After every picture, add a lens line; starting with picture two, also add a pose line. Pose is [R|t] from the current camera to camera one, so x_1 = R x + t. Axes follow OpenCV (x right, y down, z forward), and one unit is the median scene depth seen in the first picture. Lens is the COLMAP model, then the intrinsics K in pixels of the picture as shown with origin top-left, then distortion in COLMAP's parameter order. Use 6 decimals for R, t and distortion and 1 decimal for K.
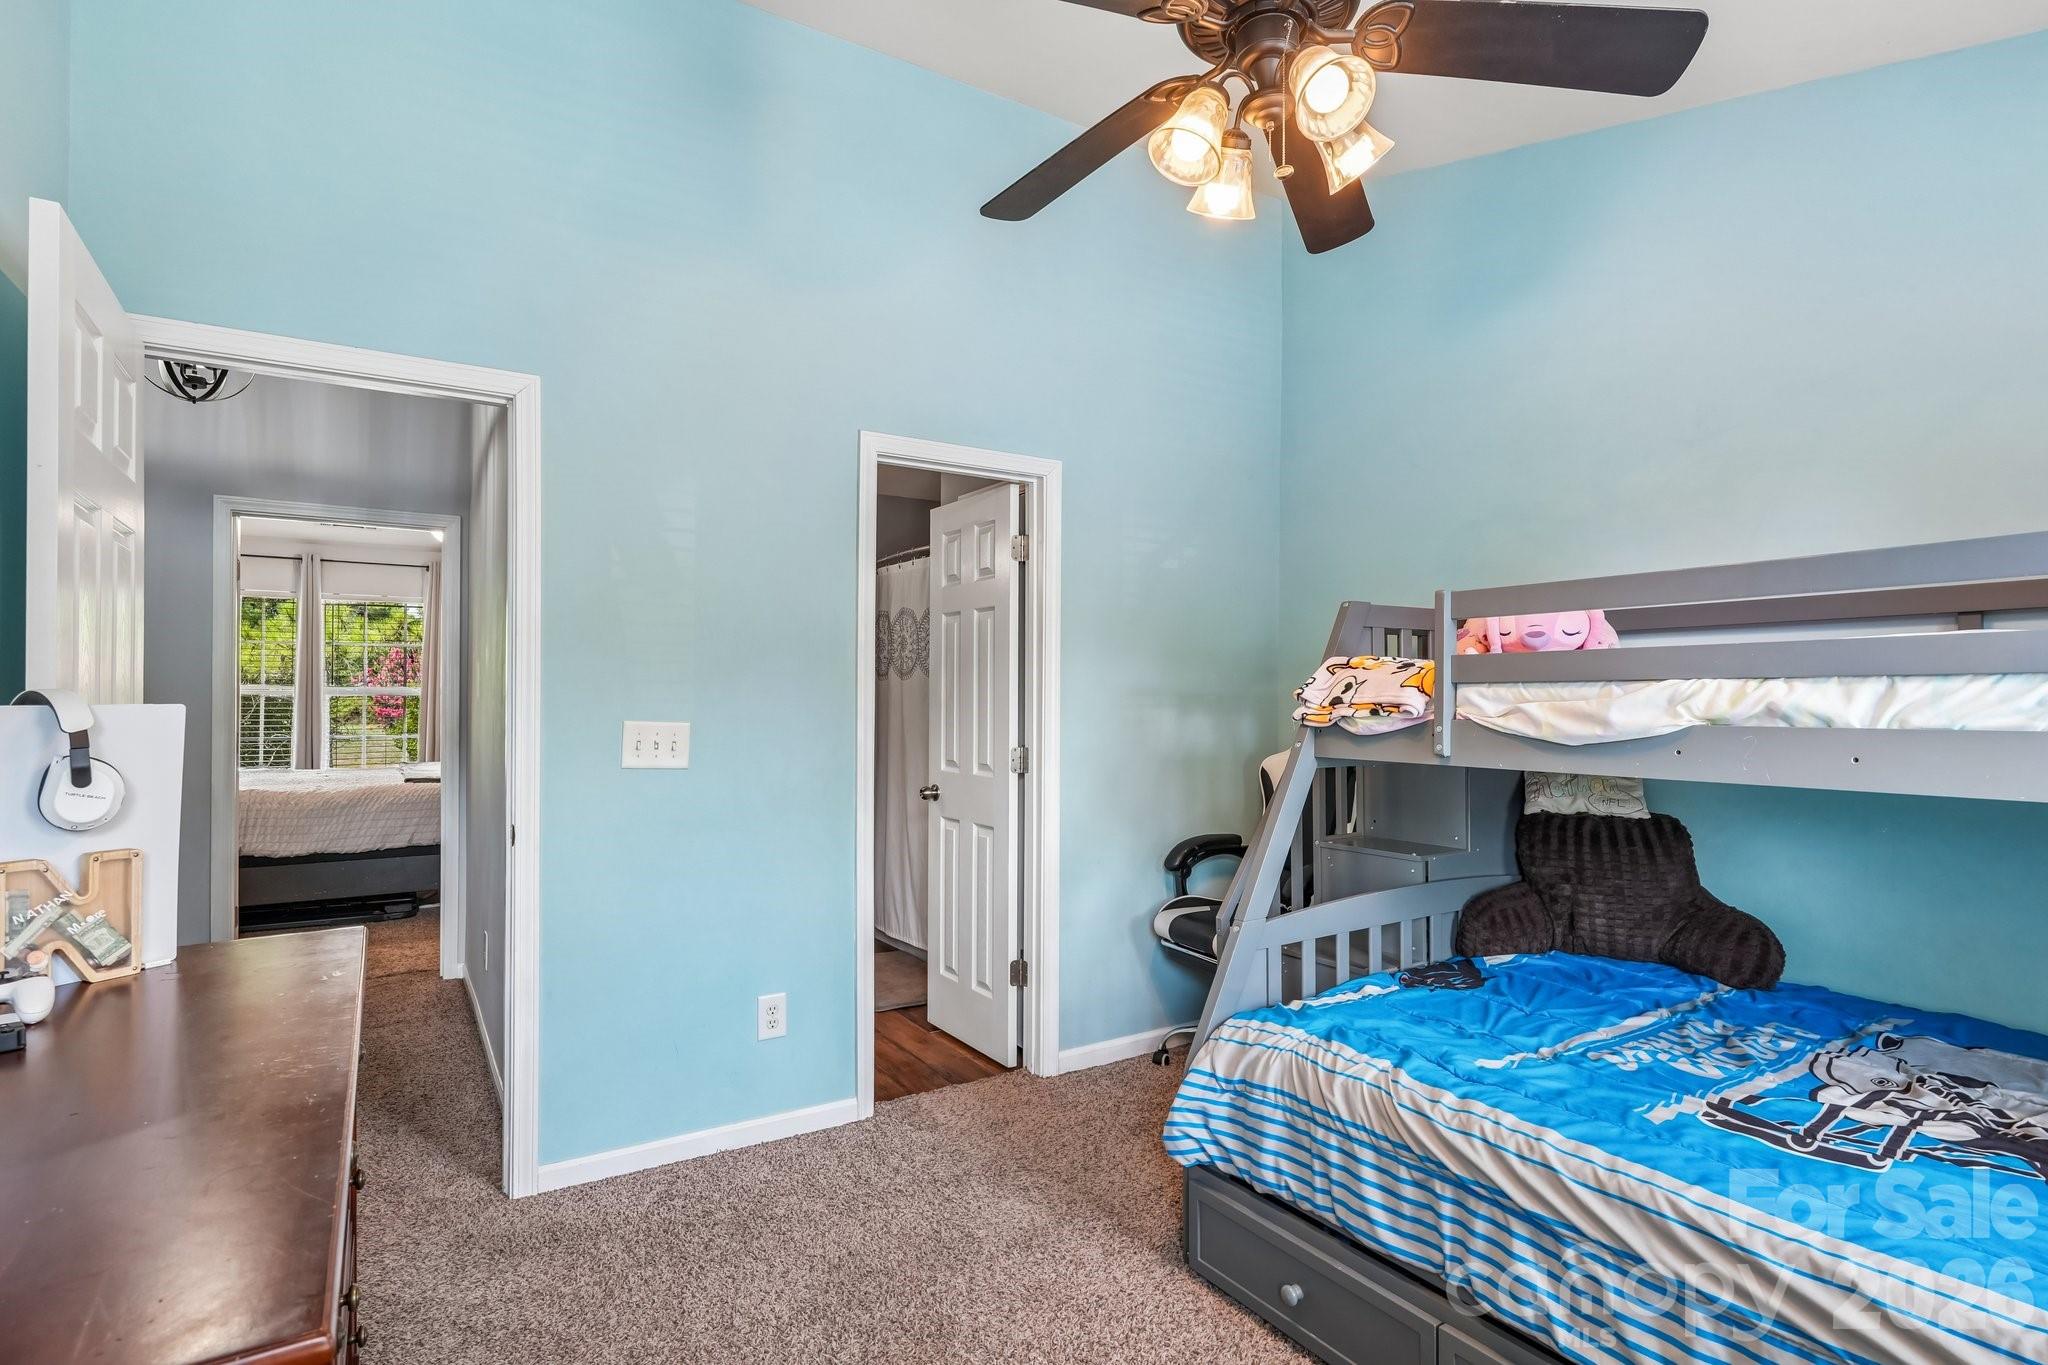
lens RADIAL K [[1010.6, 0, 1022.9], [0, 1010.6, 689.4], [0, 0, 1]] dist [0.001285, 0.001822]
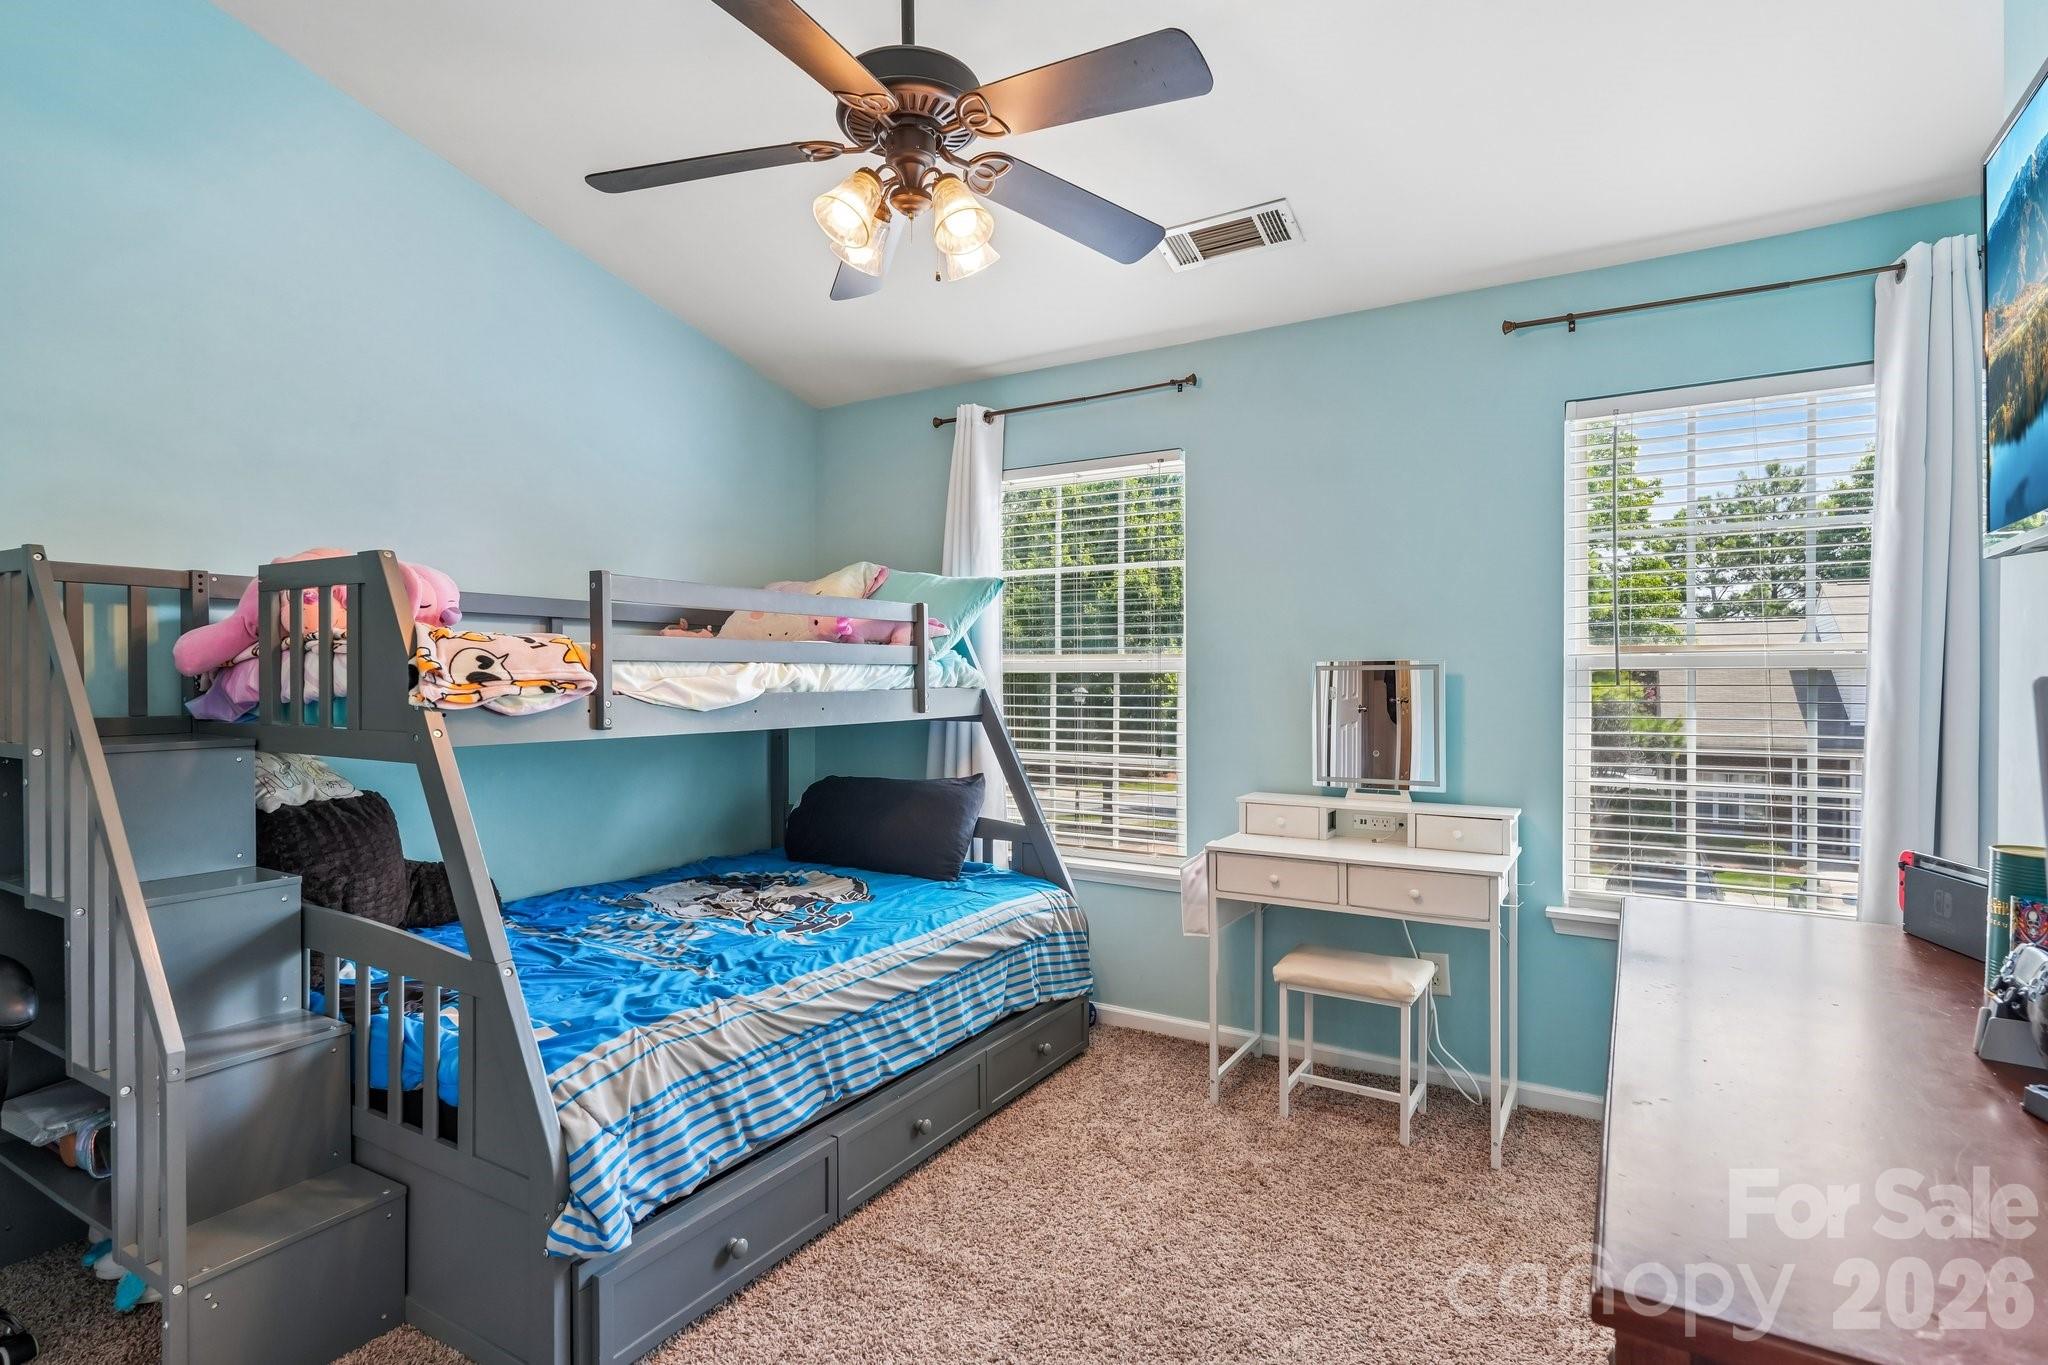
lens RADIAL K [[1010.6, 0, 1019.1], [0, 1010.6, 680.4], [0, 0, 1]] dist [0.001285, 0.001822]
pose [[-0.439353, 0.000066, 0.898315, -0.785575], [-0.006139, 0.999976, -0.003076, 0.016820], [-0.898294, -0.006866, -0.439342, 1.187661]]
